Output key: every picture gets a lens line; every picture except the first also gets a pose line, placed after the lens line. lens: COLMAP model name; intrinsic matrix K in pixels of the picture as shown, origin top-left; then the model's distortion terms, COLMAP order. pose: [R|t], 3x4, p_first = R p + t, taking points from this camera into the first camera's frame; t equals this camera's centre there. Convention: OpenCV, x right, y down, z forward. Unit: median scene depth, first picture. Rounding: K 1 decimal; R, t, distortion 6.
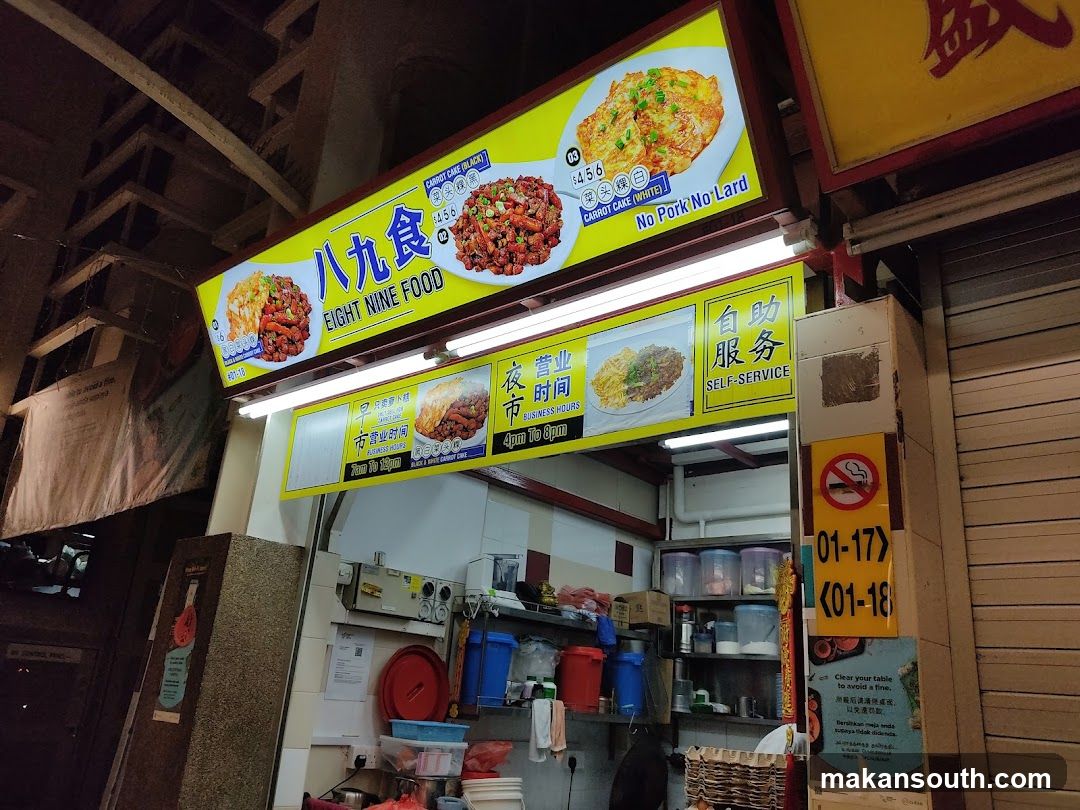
lens RADIAL K [[809.4, 0, 539.9], [0, 809.4, 402.2], [0, 0, 1]] dist [0.072714, -0.104105]
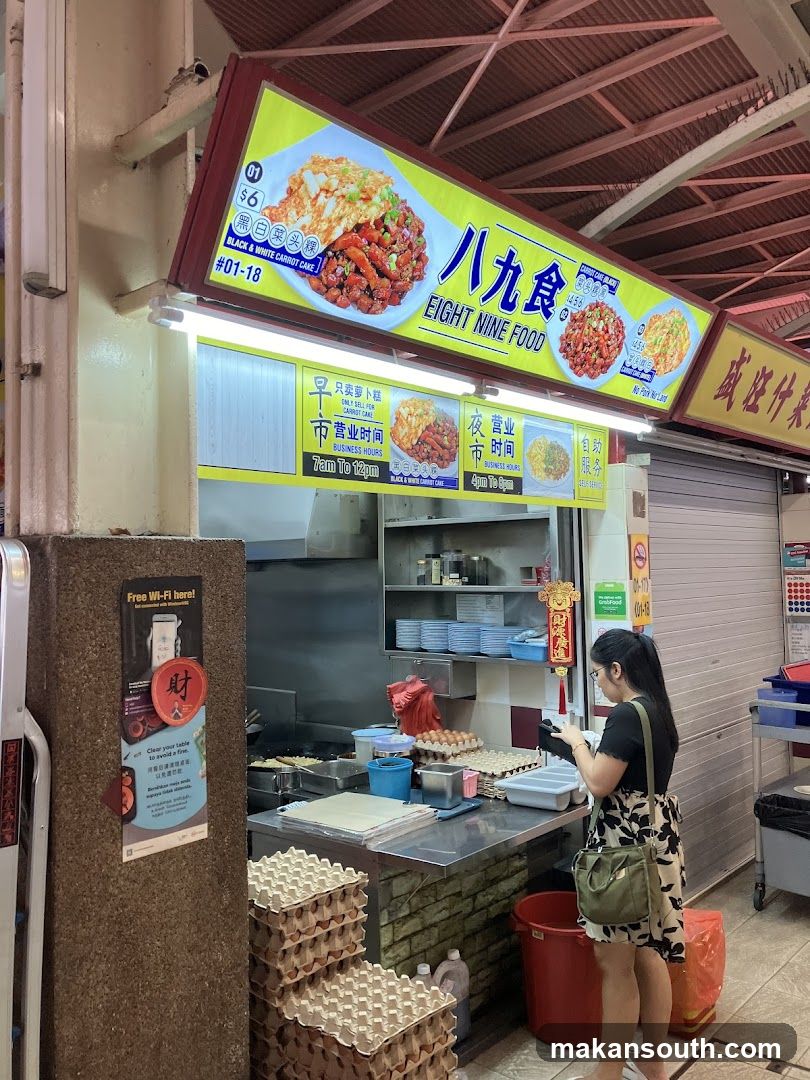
lens RADIAL K [[879.3, 0, 408.6], [0, 879.3, 527.9], [0, 0, 1]] dist [0.049954, -0.000303]
pose [[0.002996, -0.024005, 0.999707, -1.317900], [-0.318961, 0.947471, 0.023707, 0.113278], [-0.947763, -0.318938, -0.004818, 1.086670]]
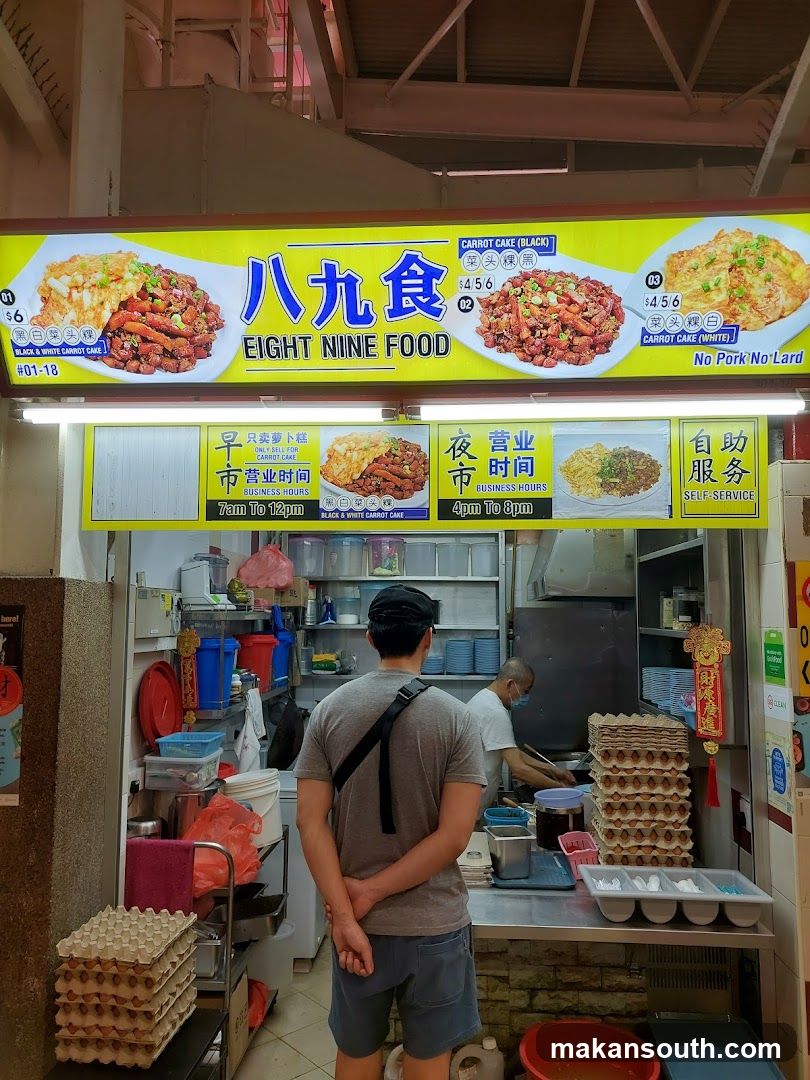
lens RADIAL K [[776.4, 0, 407.0], [0, 776.4, 546.1], [0, 0, 1]] dist [0.042624, -0.006229]
pose [[0.795772, -0.016958, 0.605359, -0.710822], [-0.154261, 0.960958, 0.229702, -0.127882], [-0.585620, -0.276174, 0.762087, 0.261017]]
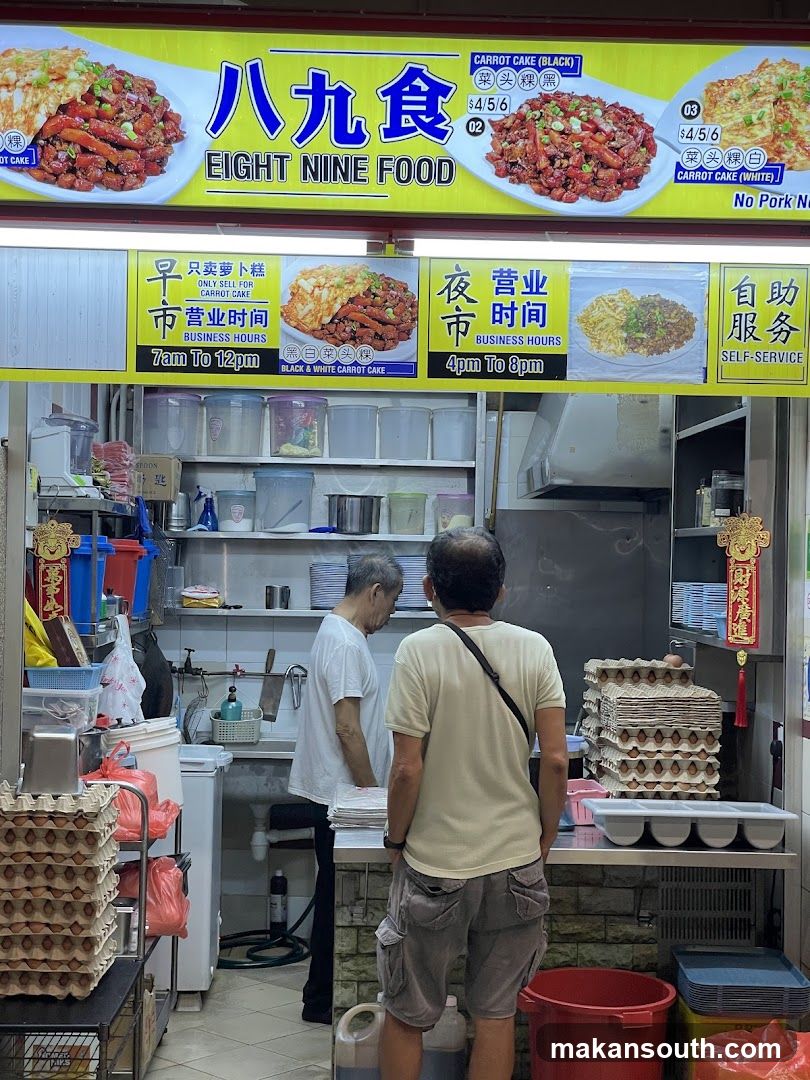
lens RADIAL K [[1628.8, 0, 383.9], [0, 1628.8, 535.9], [0, 0, 1]] dist [-0.027843, 0.575233]
pose [[0.740671, -0.050777, 0.669947, -1.262844], [-0.194356, 0.938315, 0.285991, -0.261249], [-0.643143, -0.342033, 0.685114, -0.189722]]
